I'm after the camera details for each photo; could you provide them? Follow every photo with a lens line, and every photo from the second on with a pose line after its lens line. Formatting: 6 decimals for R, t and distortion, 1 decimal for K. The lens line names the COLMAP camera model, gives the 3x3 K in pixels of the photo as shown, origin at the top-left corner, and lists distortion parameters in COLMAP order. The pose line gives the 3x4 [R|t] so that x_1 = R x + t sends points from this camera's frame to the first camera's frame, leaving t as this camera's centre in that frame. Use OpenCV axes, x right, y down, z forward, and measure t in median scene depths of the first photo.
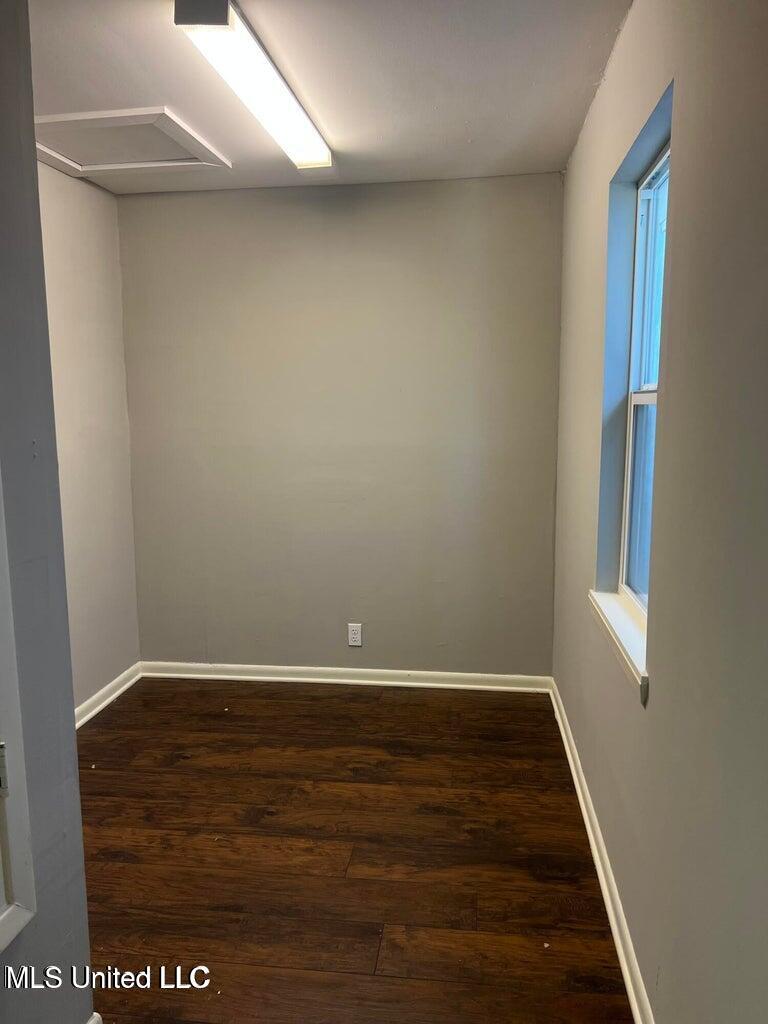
lens RADIAL K [[773.5, 0, 384.0], [0, 773.5, 512.0], [0, 0, 1]] dist [-0.001957, -0.008575]
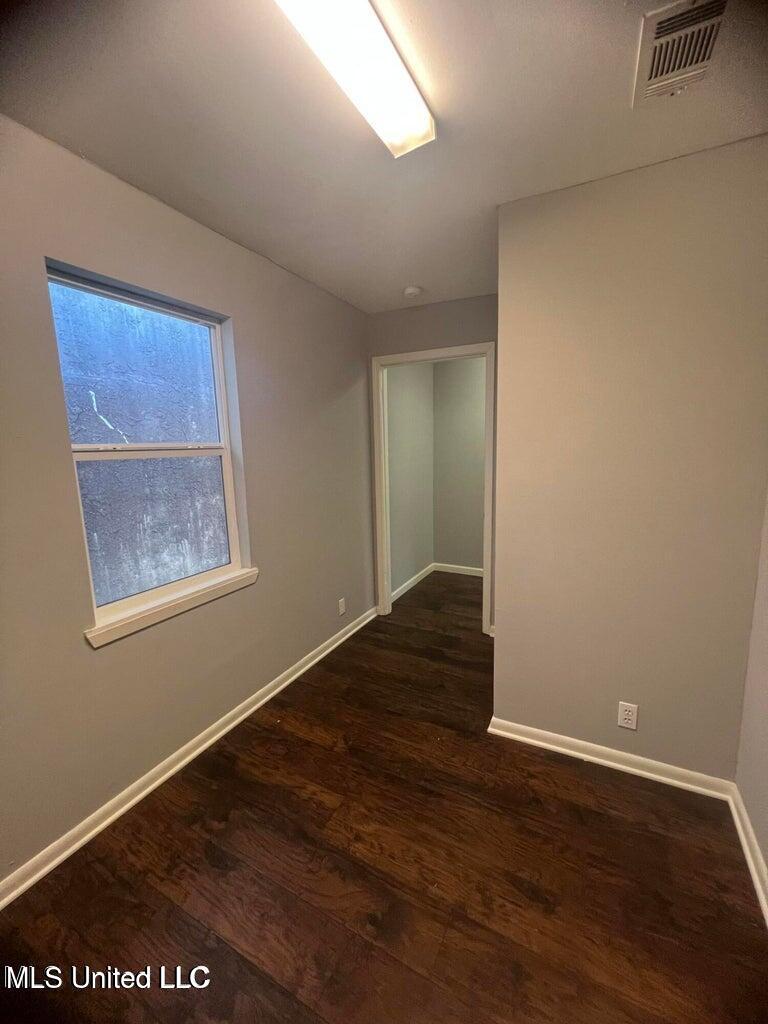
lens RADIAL K [[410.5, 0, 384.0], [0, 410.5, 512.0], [0, 0, 1]] dist [-0.013915, -0.000073]
pose [[-0.933614, -0.032375, 0.356815, -0.340766], [0.076844, 0.954639, 0.287680, -0.204902], [-0.349943, 0.296001, -0.888776, 1.405282]]
